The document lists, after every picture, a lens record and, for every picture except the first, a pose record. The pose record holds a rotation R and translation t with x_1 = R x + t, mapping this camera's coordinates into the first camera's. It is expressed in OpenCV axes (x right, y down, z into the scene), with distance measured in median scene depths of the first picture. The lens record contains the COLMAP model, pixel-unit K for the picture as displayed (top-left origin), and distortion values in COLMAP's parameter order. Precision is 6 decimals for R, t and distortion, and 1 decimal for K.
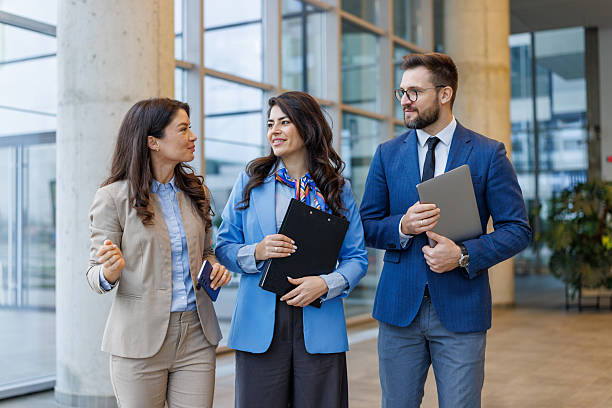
lens RADIAL K [[834.4, 0, 306.0], [0, 834.4, 204.0], [0, 0, 1]] dist [-0.008358, -0.001729]
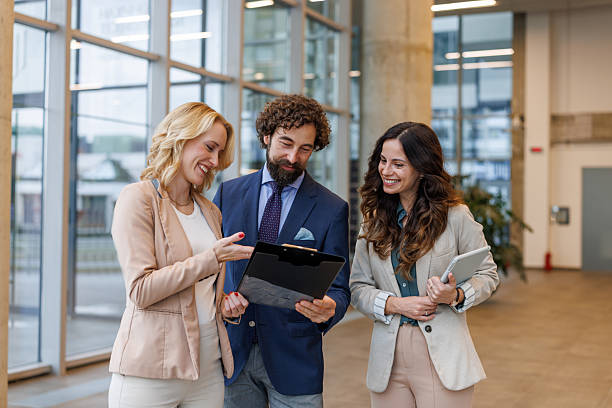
lens RADIAL K [[834.4, 0, 306.0], [0, 834.4, 204.0], [0, 0, 1]] dist [-0.008358, -0.001729]
pose [[0.996008, 0.023566, 0.086098, 0.040194], [-0.025505, 0.999444, 0.021491, -0.009679], [-0.085543, -0.023601, 0.996055, 0.116717]]
